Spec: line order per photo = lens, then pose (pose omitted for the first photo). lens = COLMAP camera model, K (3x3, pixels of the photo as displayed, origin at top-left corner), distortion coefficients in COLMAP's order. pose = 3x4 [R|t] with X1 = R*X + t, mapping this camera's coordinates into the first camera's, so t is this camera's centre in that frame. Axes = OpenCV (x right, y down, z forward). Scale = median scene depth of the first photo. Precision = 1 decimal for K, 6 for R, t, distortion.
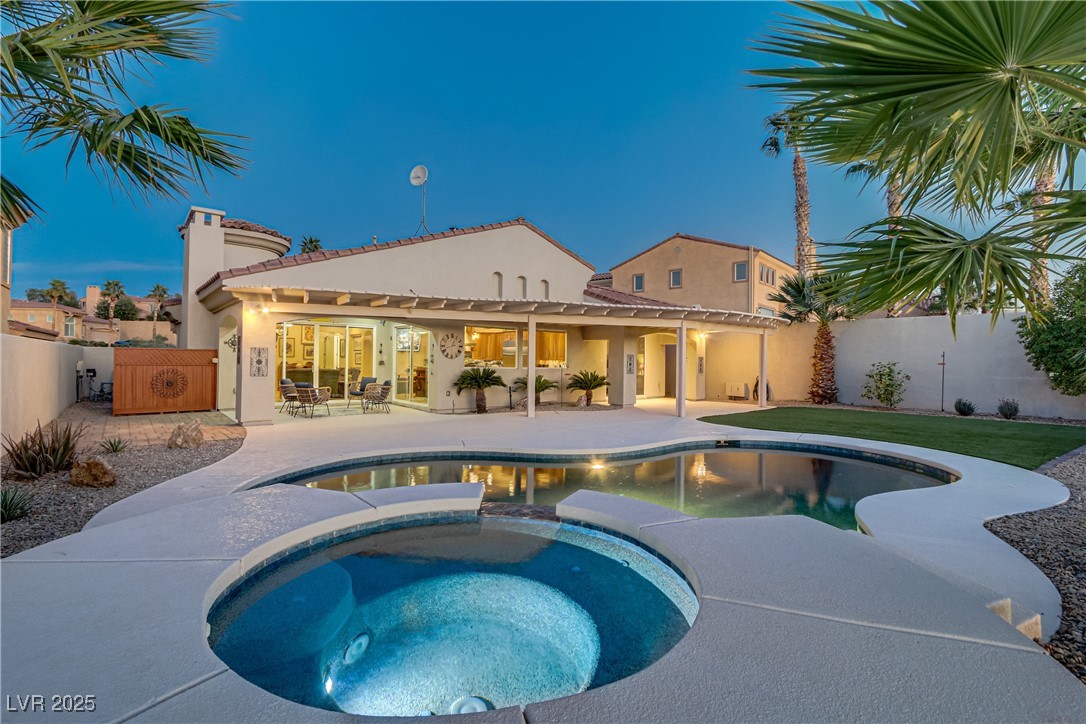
lens RADIAL K [[498.7, 0, 540.3], [0, 498.7, 357.7], [0, 0, 1]] dist [-0.003407, -0.000615]
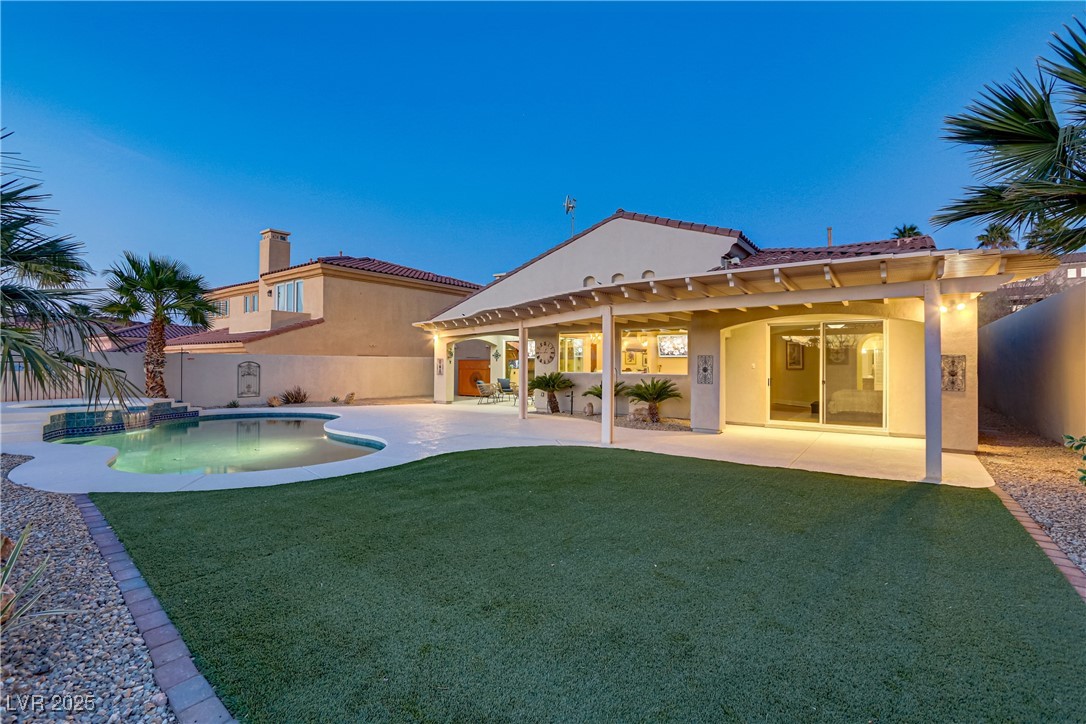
lens RADIAL K [[498.7, 0, 540.3], [0, 498.7, 357.7], [0, 0, 1]] dist [-0.003407, -0.000615]
pose [[0.226442, -0.022381, -0.973767, 0.912098], [0.002669, 0.999746, -0.022357, 0.013008], [0.974021, 0.002464, 0.226445, 0.723685]]
